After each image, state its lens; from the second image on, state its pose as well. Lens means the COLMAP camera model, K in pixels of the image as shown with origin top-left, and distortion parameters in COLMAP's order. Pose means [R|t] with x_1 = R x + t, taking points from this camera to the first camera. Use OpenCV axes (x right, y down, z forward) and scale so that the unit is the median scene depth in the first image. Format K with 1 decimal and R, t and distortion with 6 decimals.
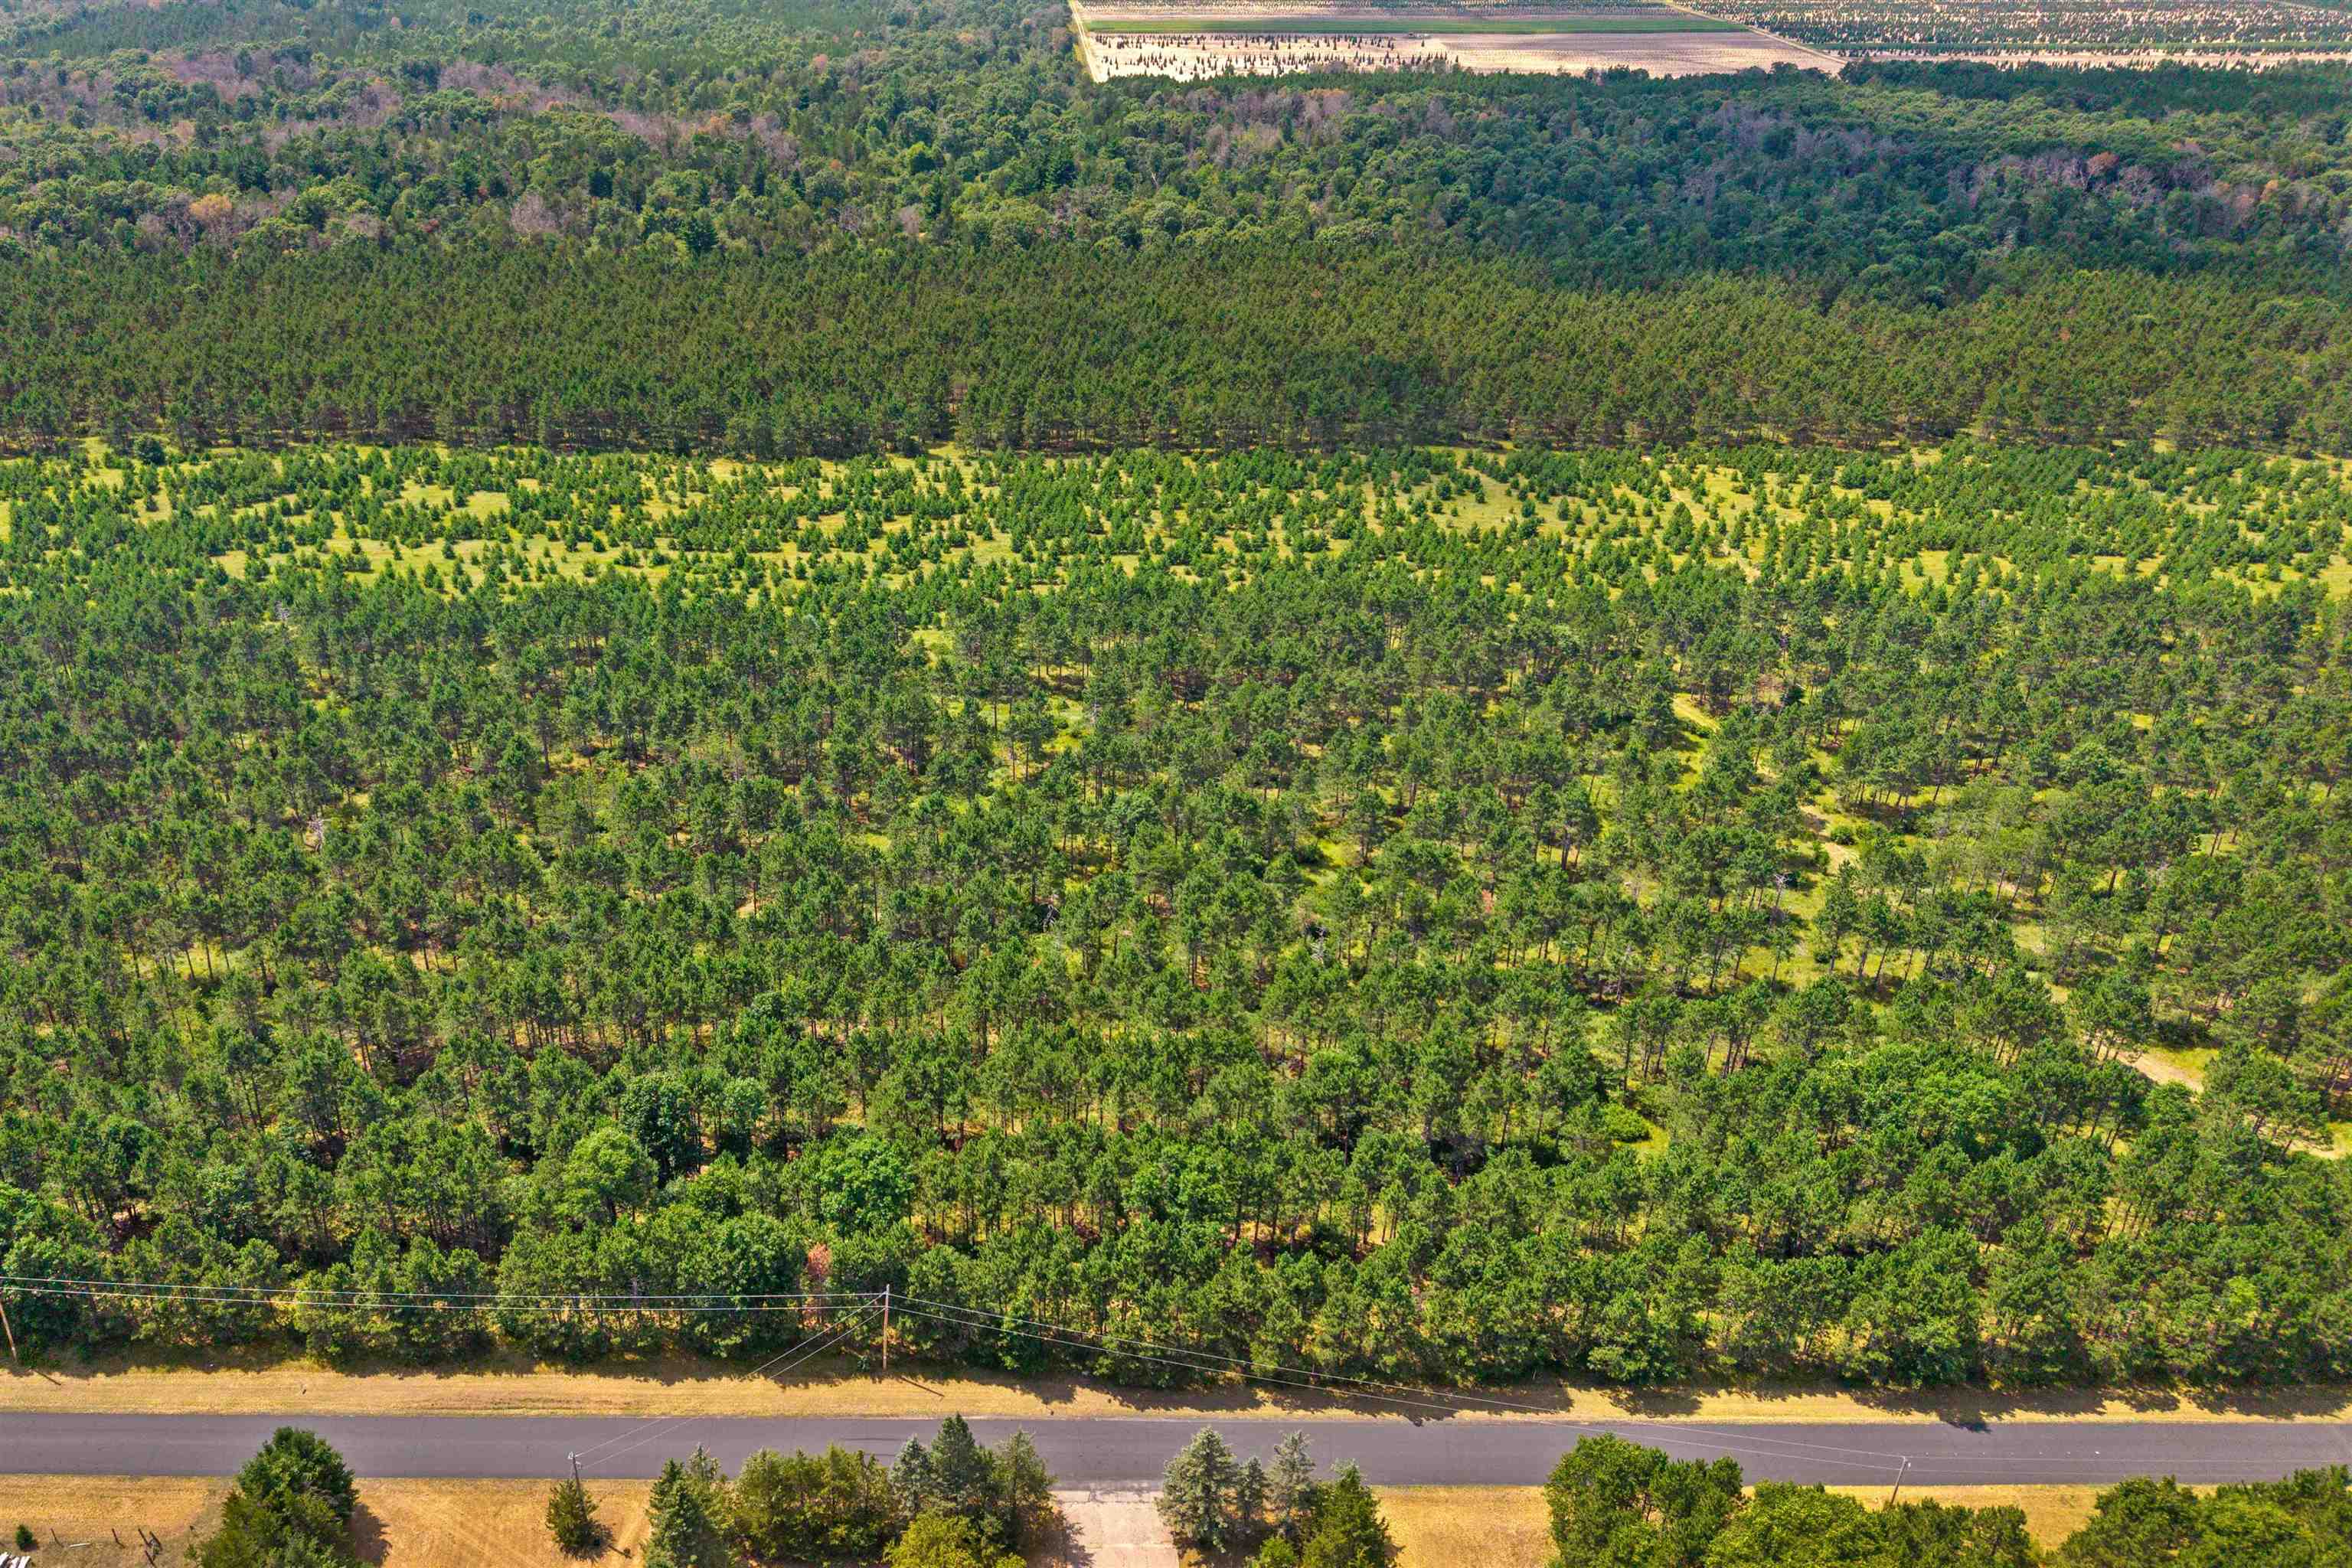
lens RADIAL K [[1737.6, 0, 1045.4], [0, 1737.6, 780.9], [0, 0, 1]] dist [-0.000035, -0.003149]
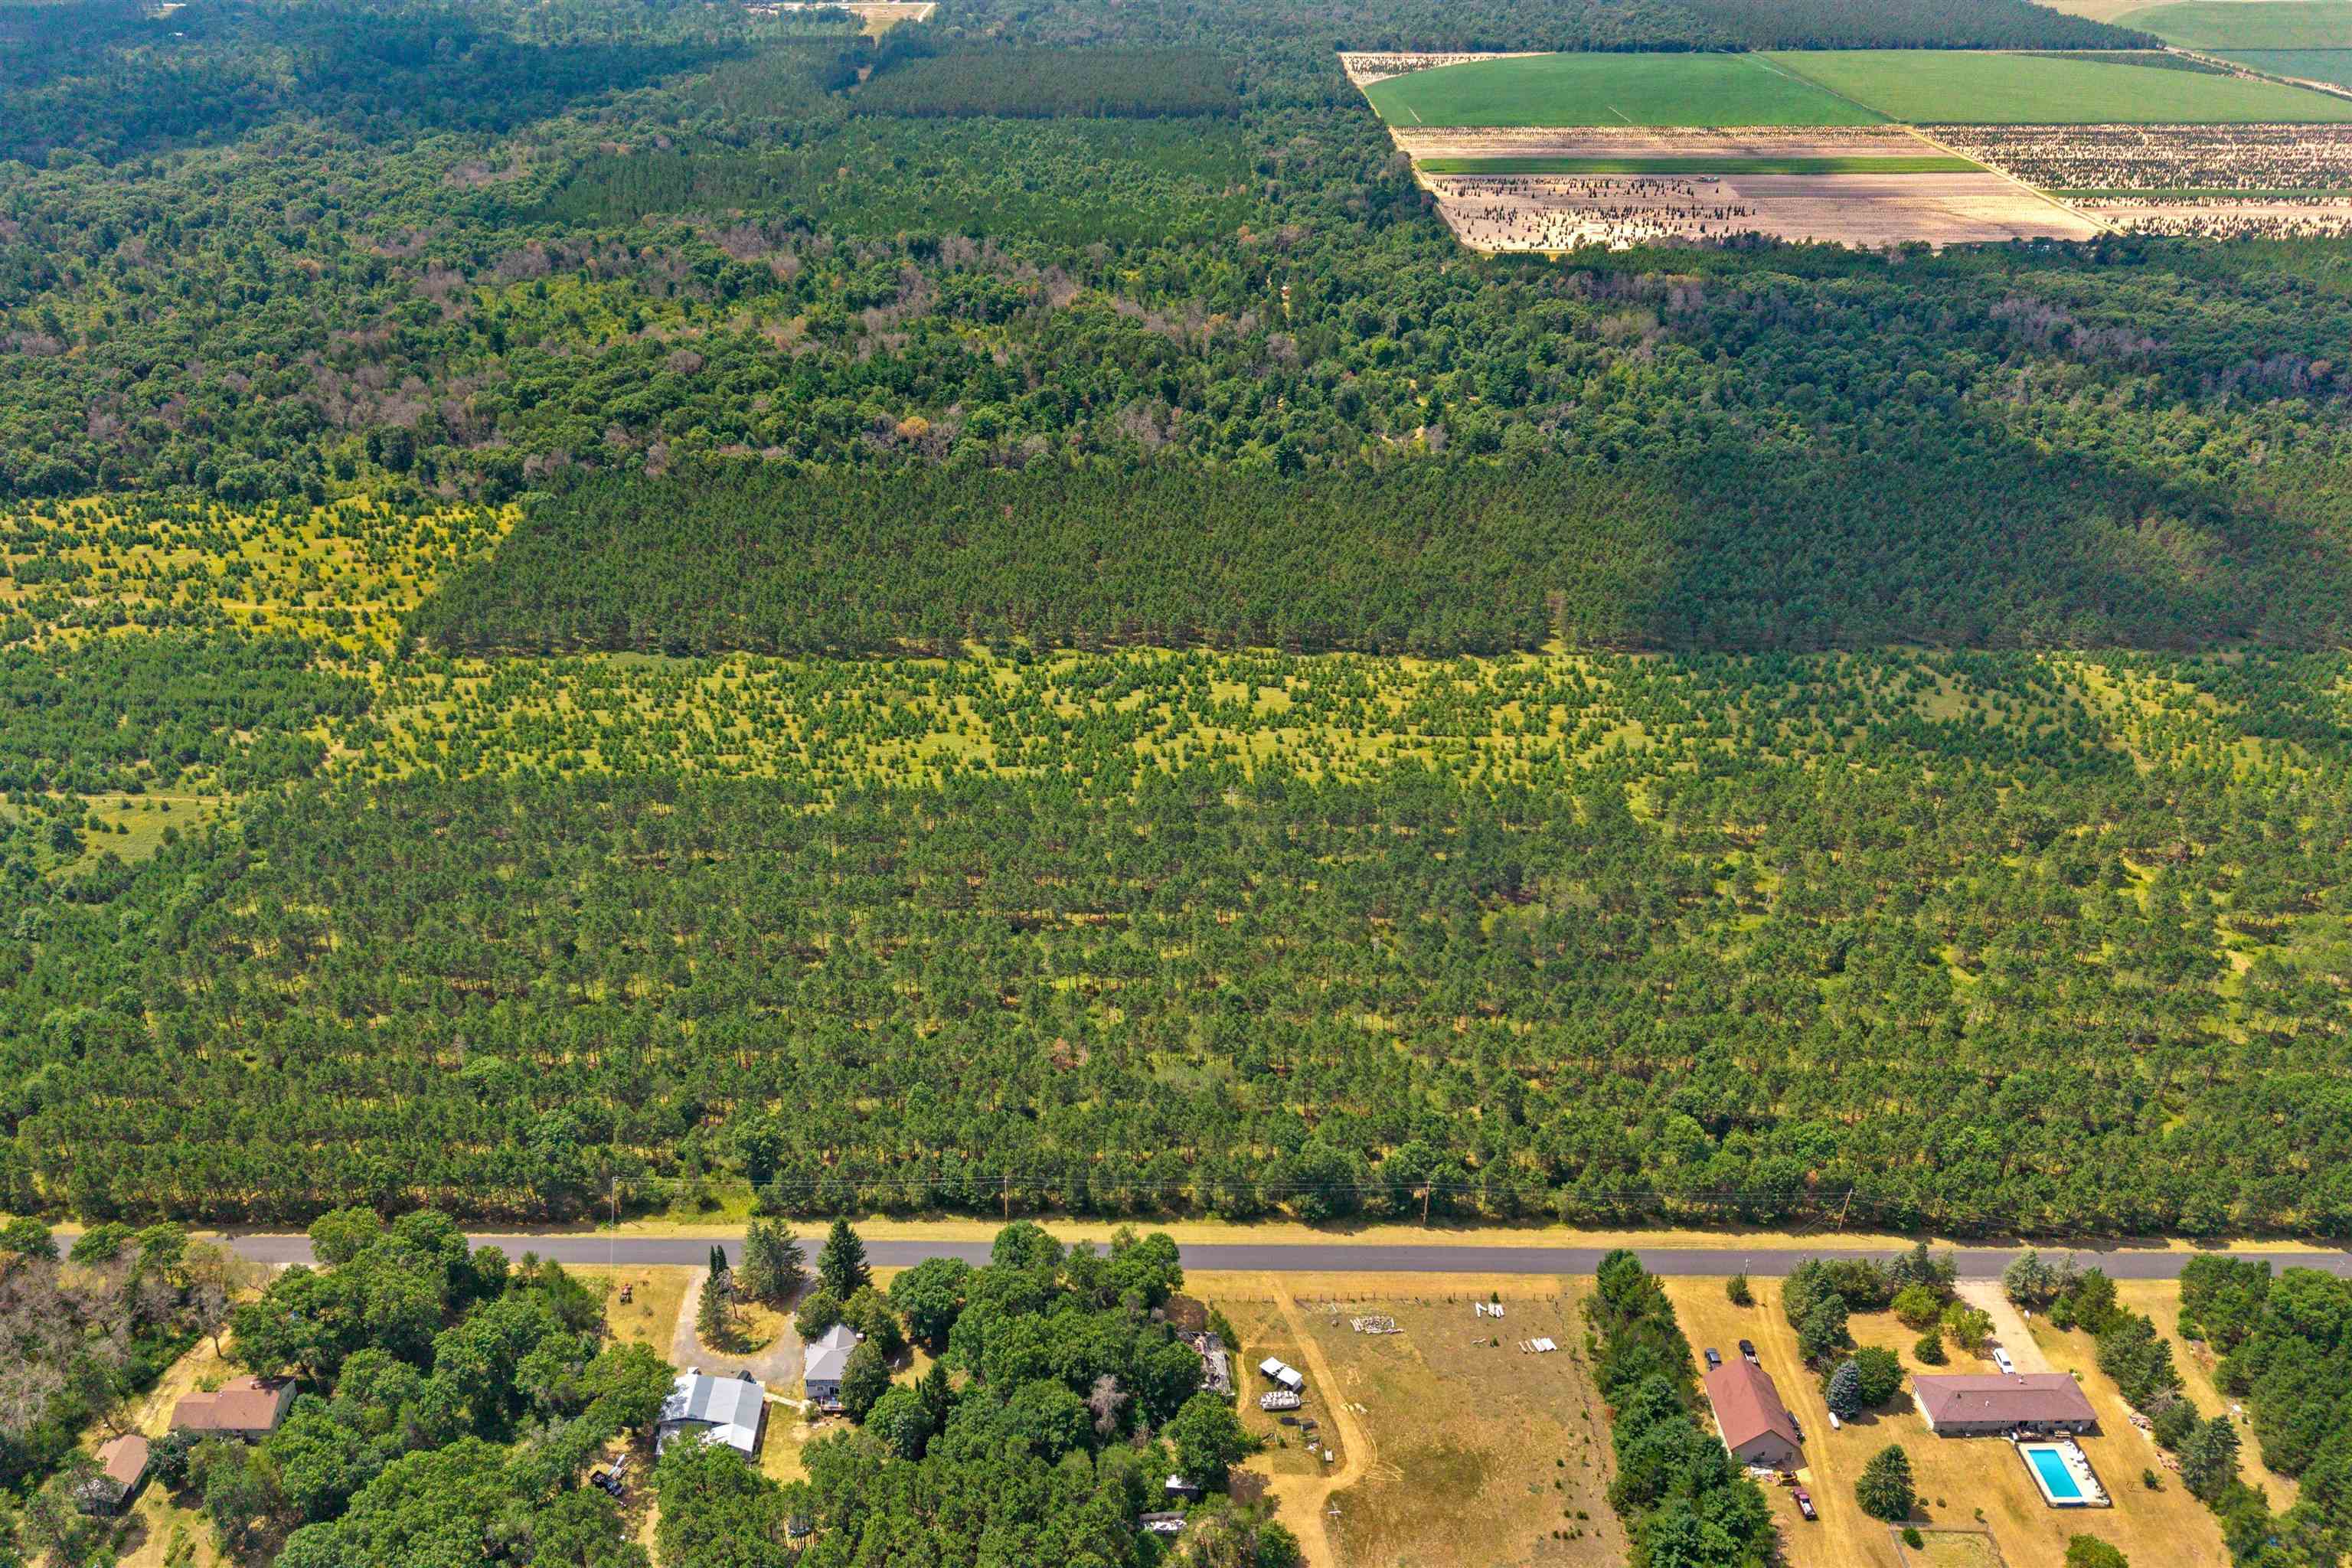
lens RADIAL K [[1730.4, 0, 1176.0], [0, 1730.4, 784.0], [0, 0, 1]] dist [0.053842, -0.073935]
pose [[0.999998, -0.000769, 0.001803, -0.436638], [0.000743, 0.999902, 0.013955, -0.112394], [-0.001813, -0.013953, 0.999901, -0.536775]]
